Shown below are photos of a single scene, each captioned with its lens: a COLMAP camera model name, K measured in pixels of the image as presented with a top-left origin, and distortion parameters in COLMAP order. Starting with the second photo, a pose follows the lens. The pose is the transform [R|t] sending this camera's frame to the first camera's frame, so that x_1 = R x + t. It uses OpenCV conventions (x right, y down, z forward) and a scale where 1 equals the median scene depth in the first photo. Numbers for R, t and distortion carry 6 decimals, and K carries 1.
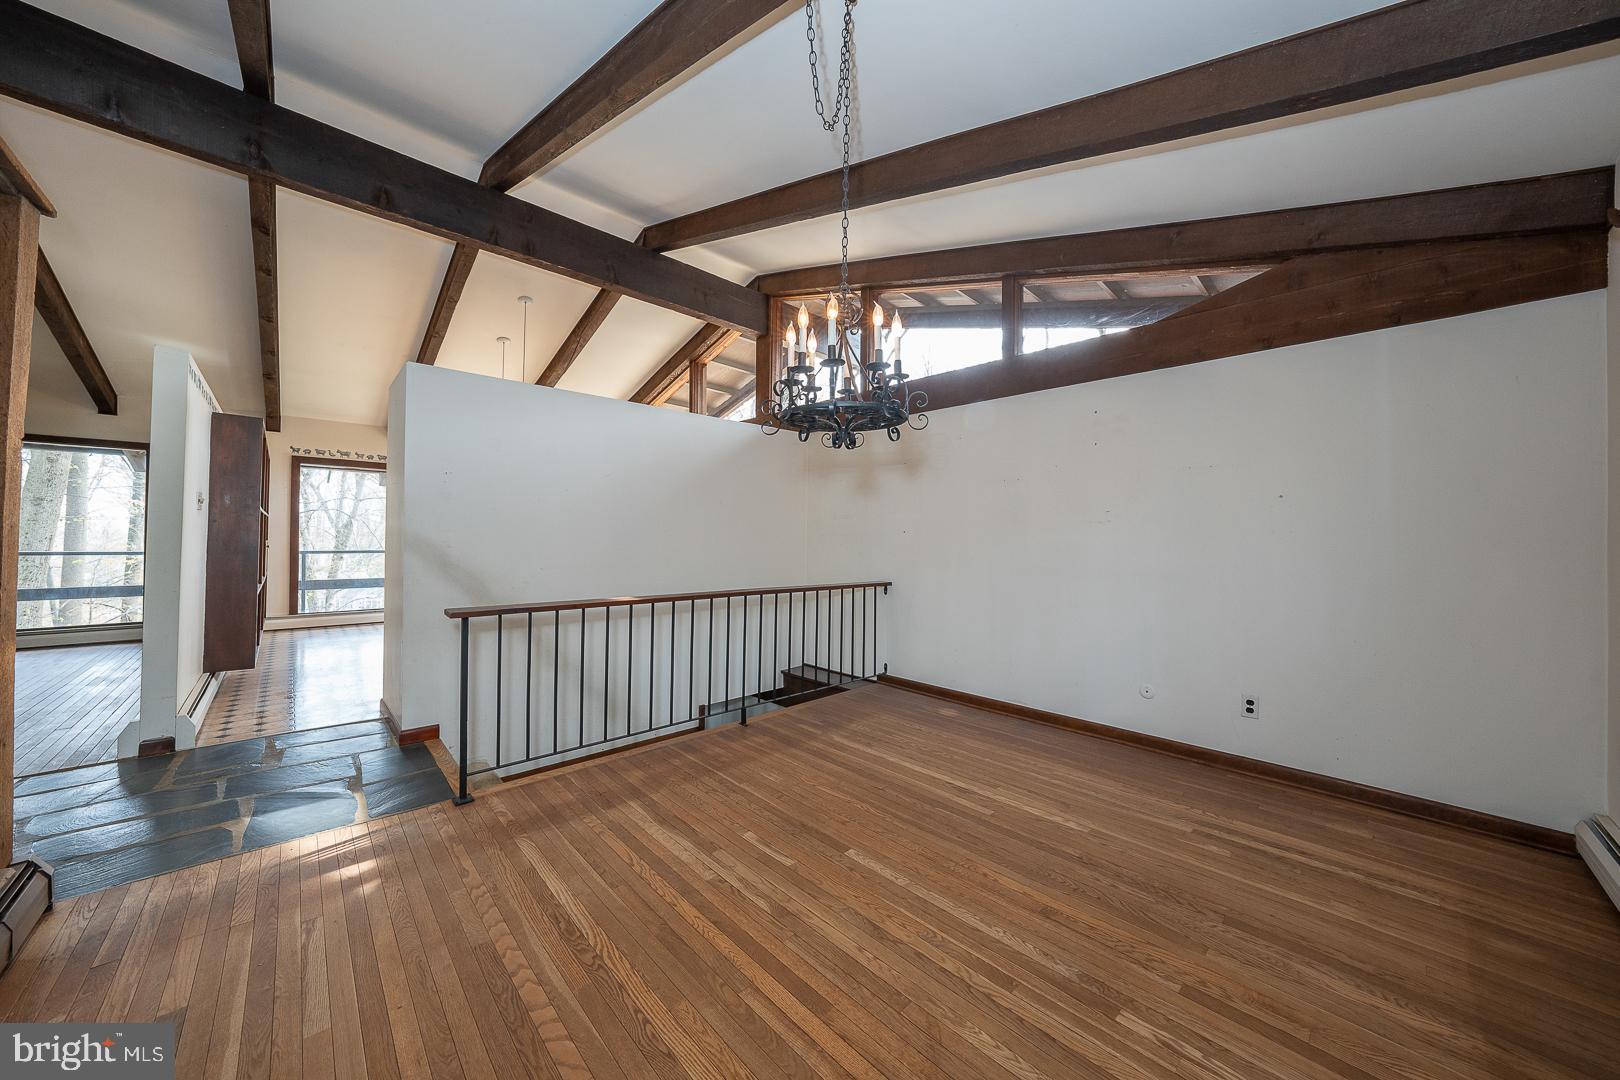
lens RADIAL K [[547.3, 0, 810.5], [0, 547.3, 536.6], [0, 0, 1]] dist [-0.023221, 0.002423]
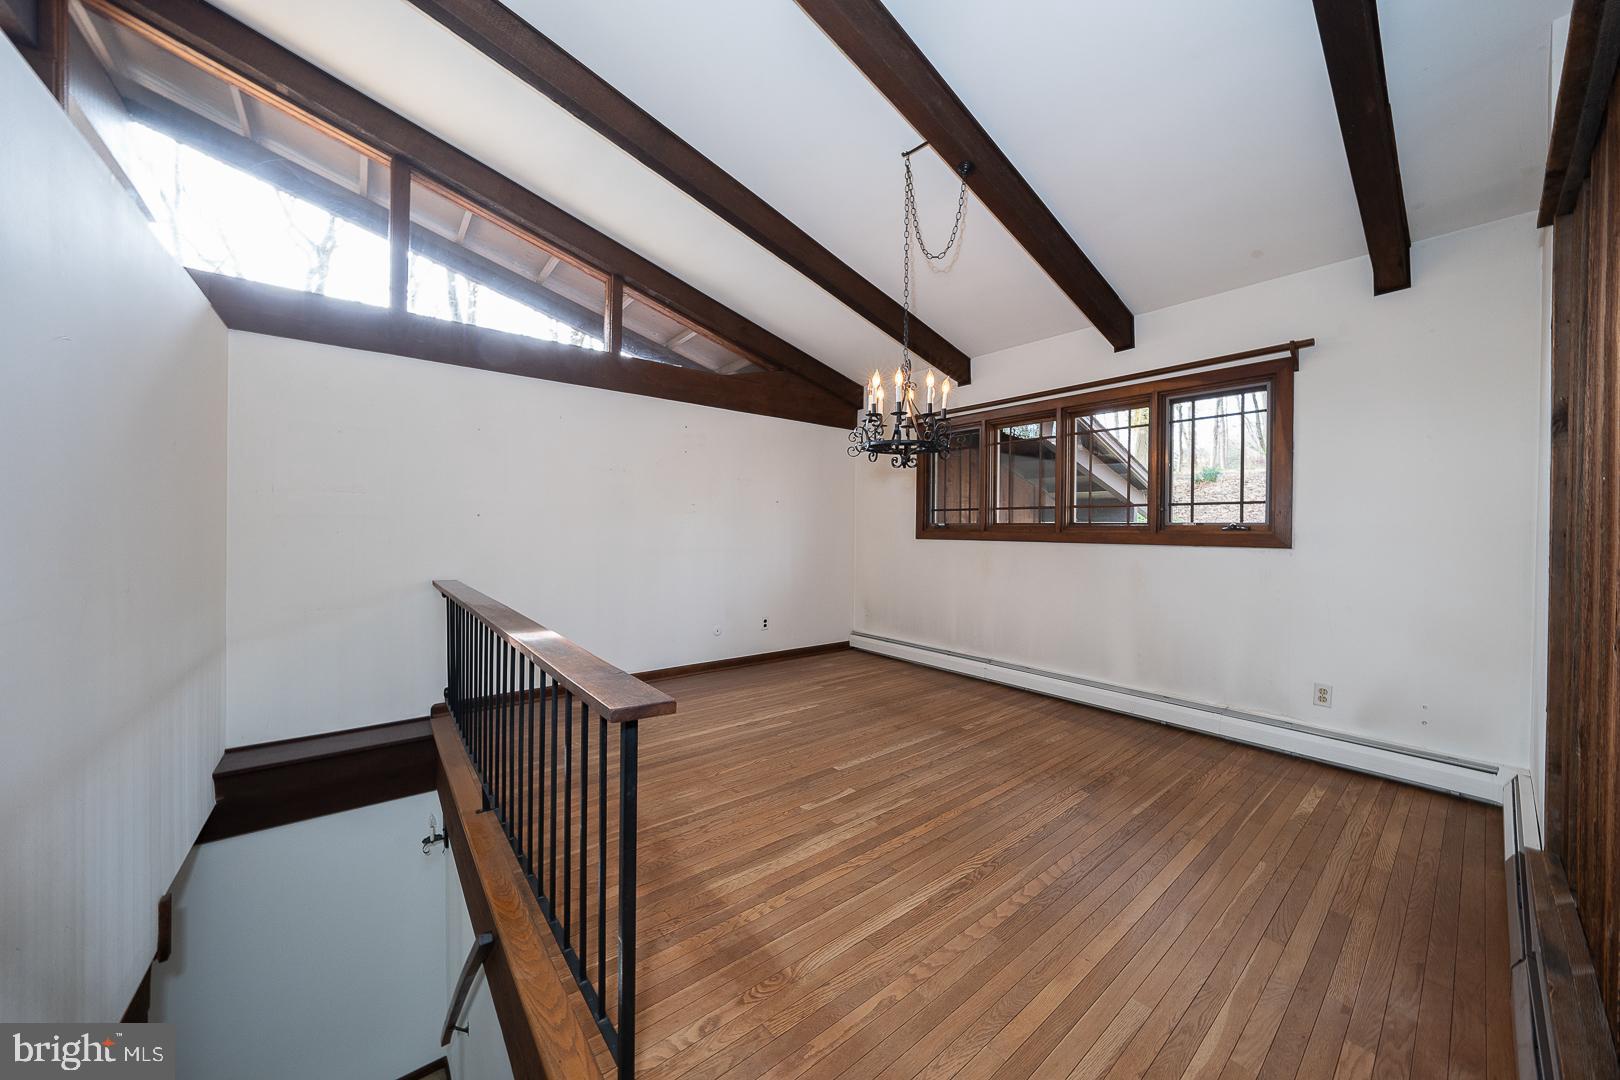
lens RADIAL K [[547.3, 0, 808.4], [0, 547.3, 537.6], [0, 0, 1]] dist [-0.023221, 0.002423]
pose [[0.101394, -0.025074, 0.994530, -1.319350], [-0.013531, 0.999555, 0.026580, -0.007317], [-0.994754, -0.016152, 0.101010, 1.019712]]
